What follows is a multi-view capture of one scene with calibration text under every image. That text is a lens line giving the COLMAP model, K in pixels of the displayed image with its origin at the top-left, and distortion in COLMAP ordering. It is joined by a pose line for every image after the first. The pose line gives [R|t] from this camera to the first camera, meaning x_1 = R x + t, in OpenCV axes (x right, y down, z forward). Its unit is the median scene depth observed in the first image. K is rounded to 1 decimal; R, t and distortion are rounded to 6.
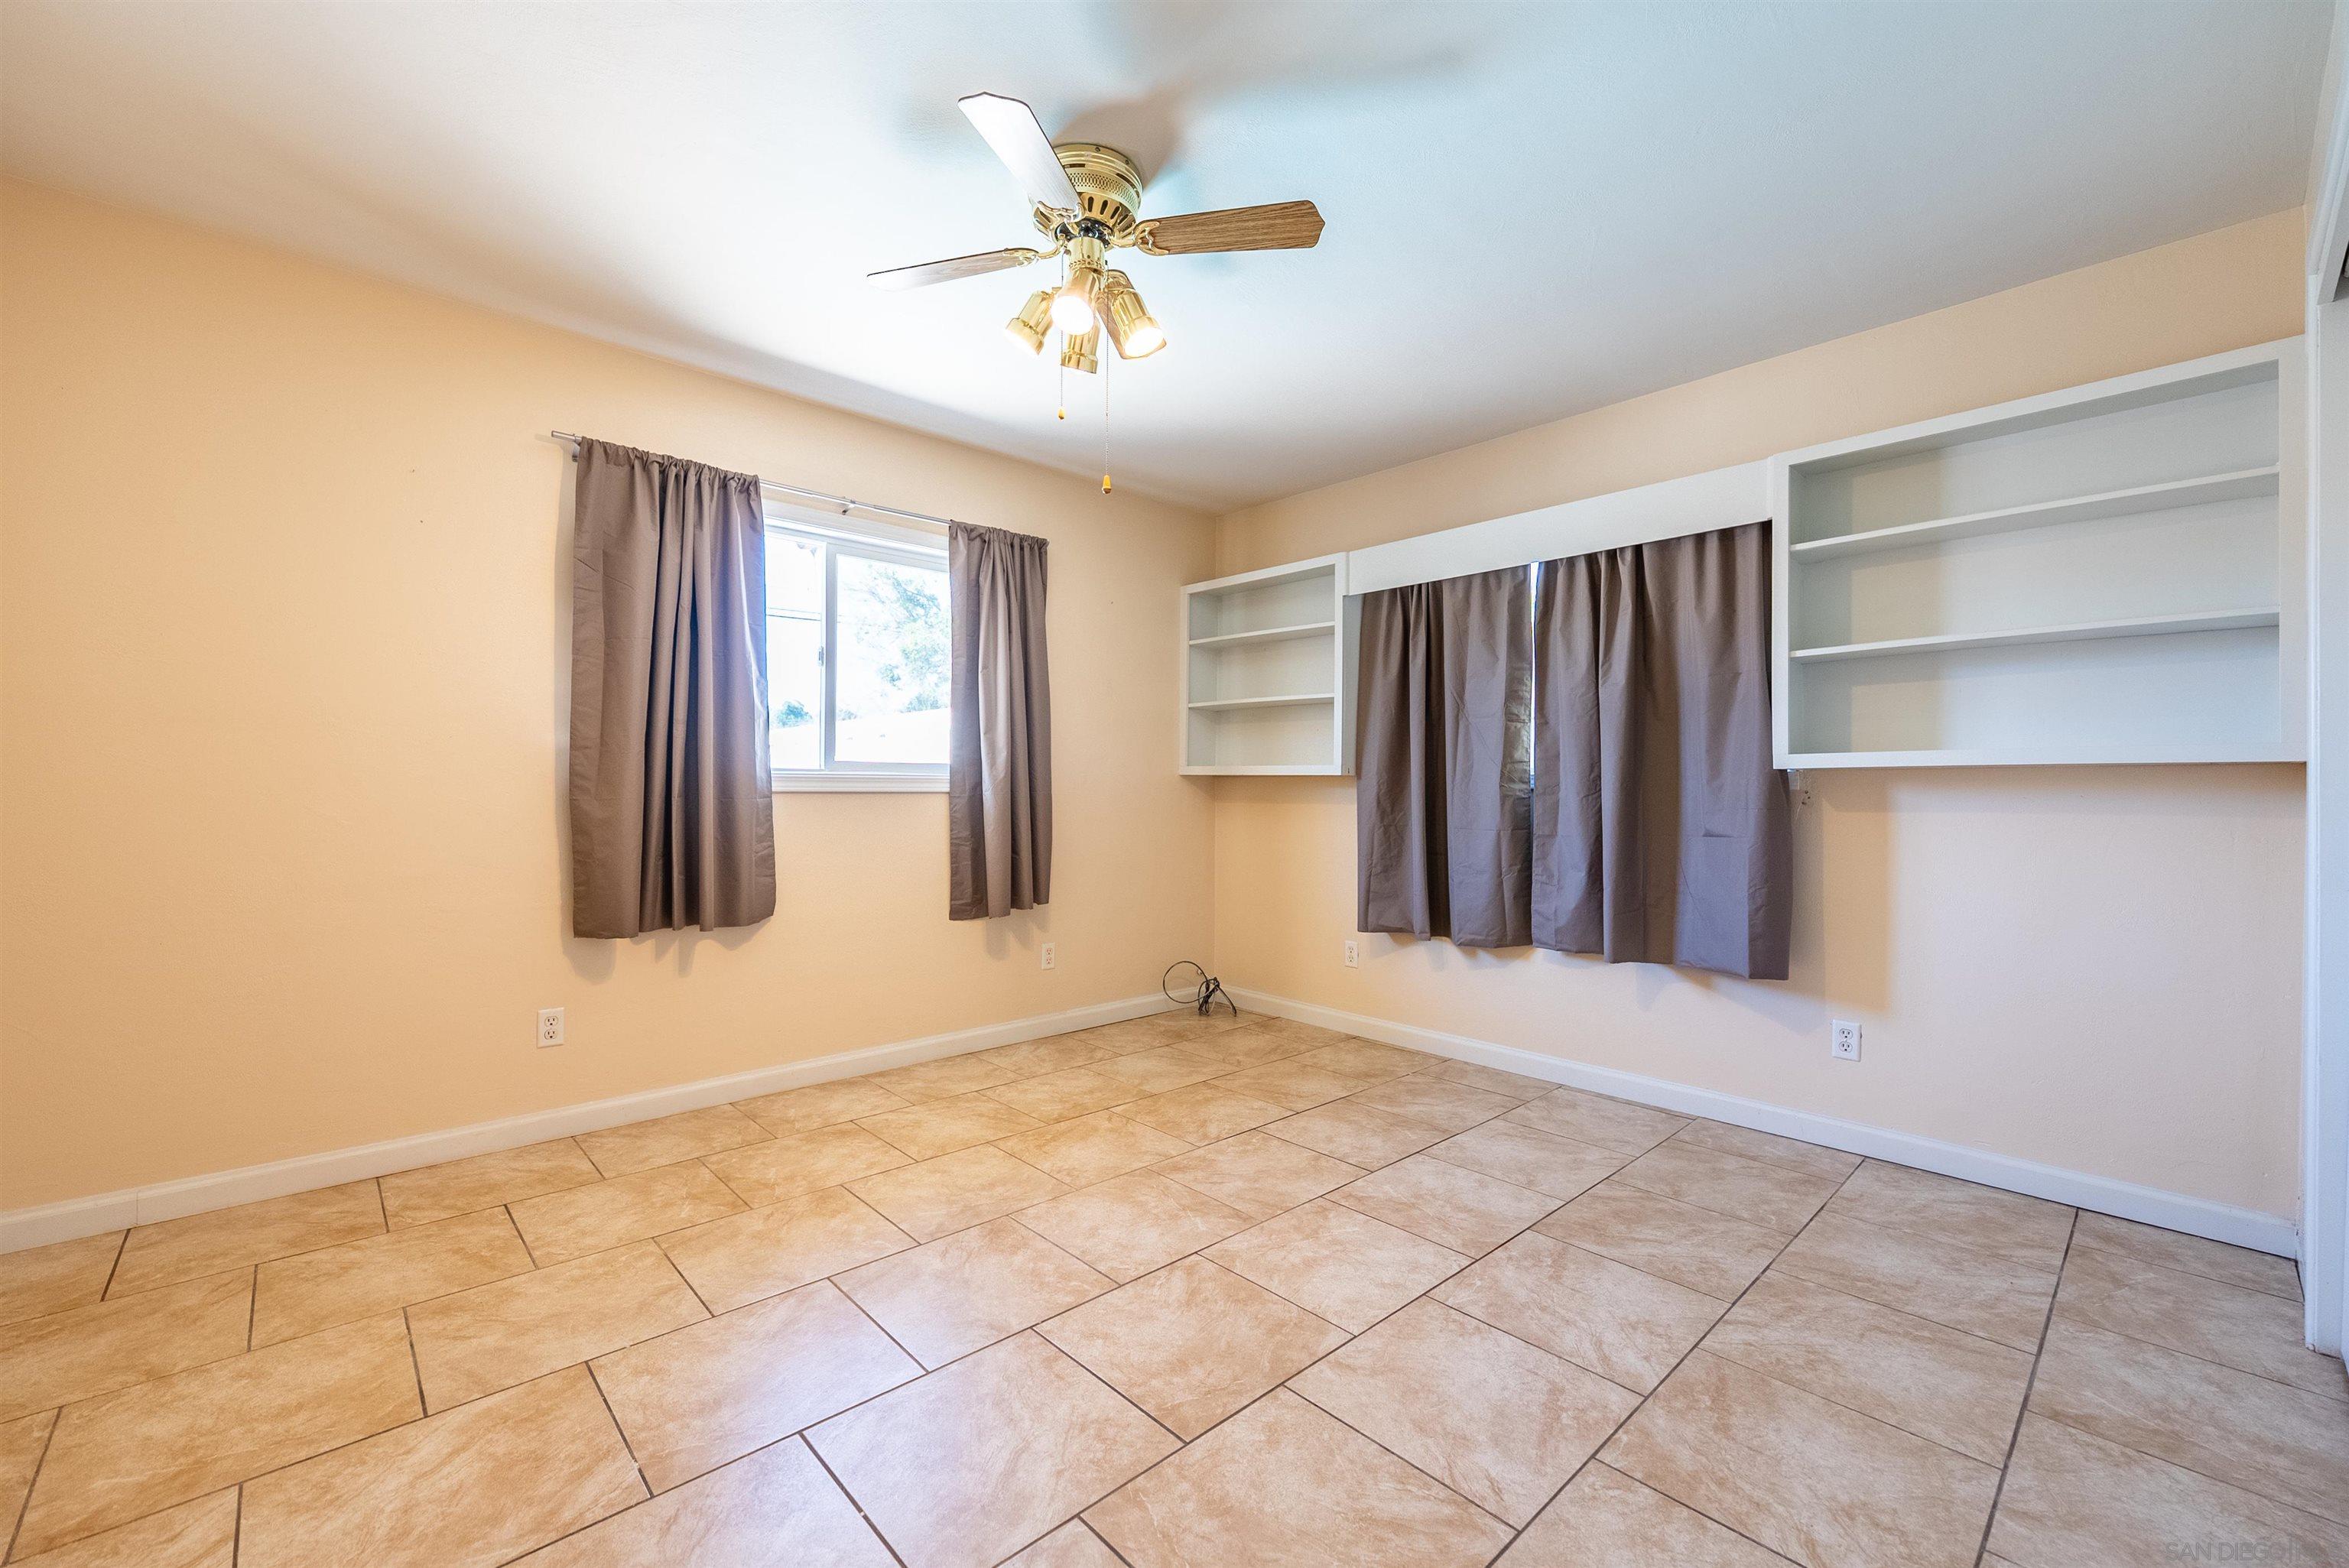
lens RADIAL K [[953.3, 0, 1182.4], [0, 953.3, 782.2], [0, 0, 1]] dist [0.003139, -0.000864]
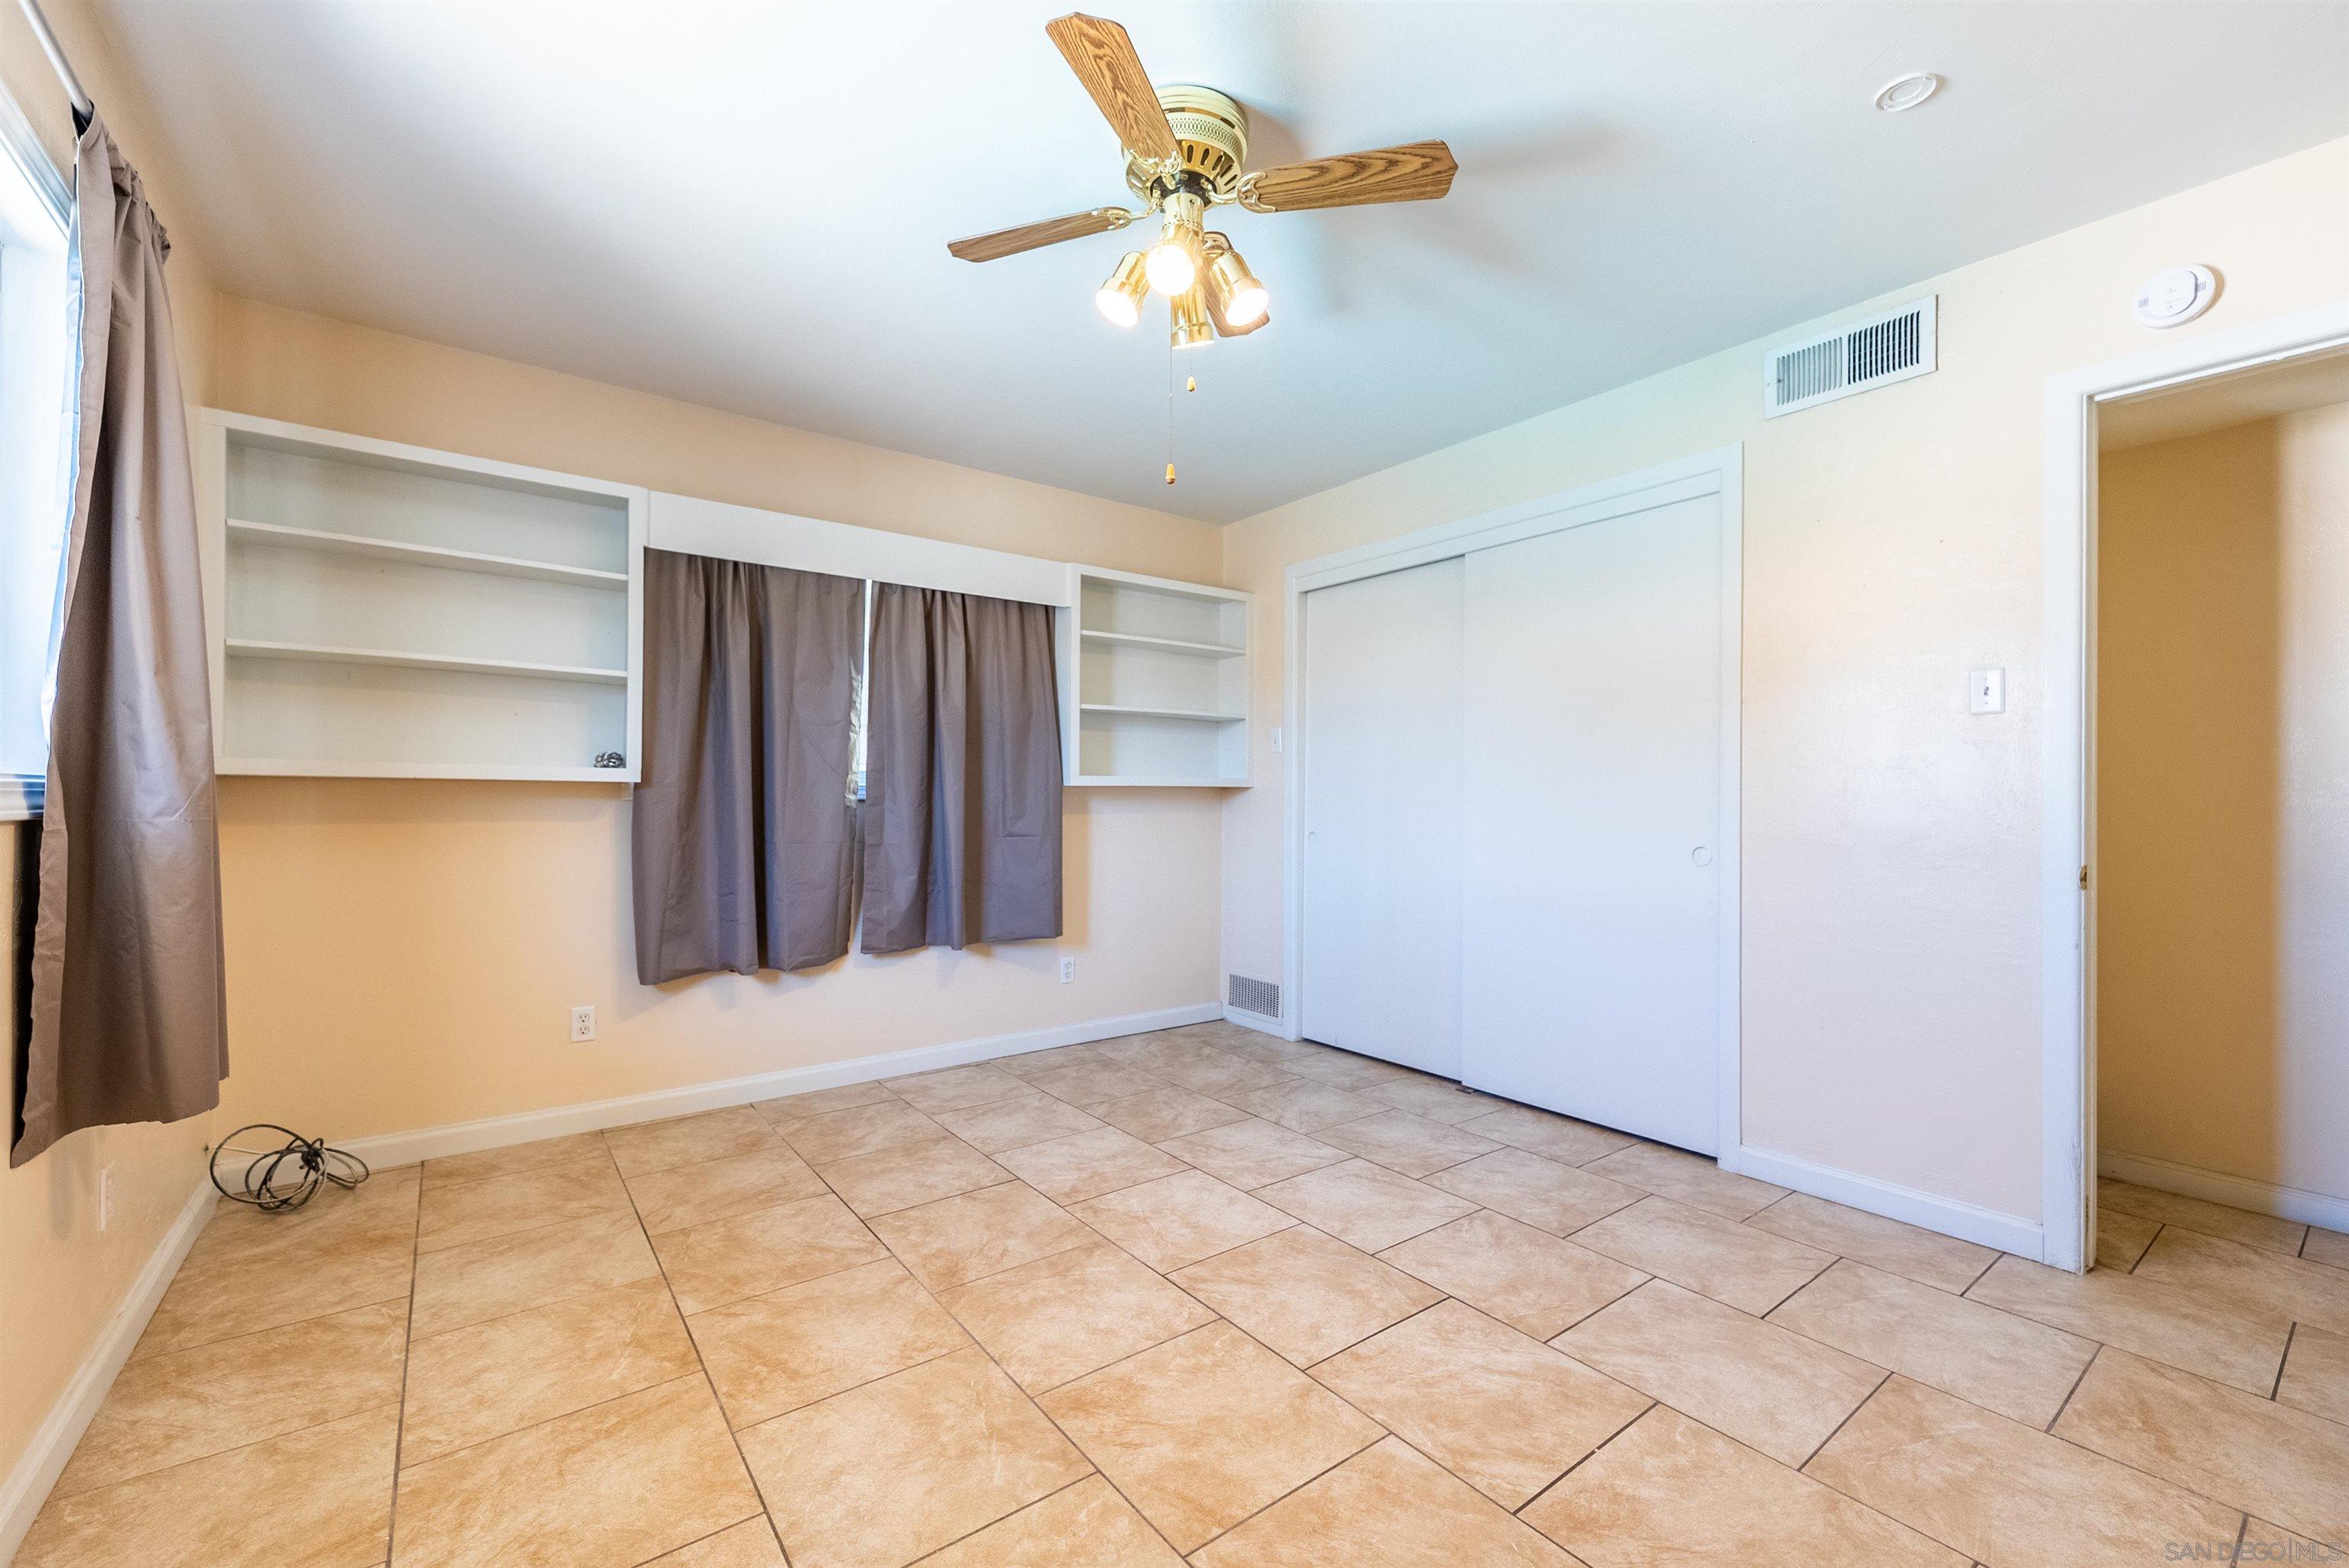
lens RADIAL K [[953.3, 0, 1181.8], [0, 953.3, 793.7], [0, 0, 1]] dist [0.003139, -0.000864]
pose [[0.096297, -0.002274, 0.995350, -0.713089], [-0.012742, 0.999913, 0.003517, -0.008599], [-0.995271, -0.013021, 0.096260, 0.654111]]
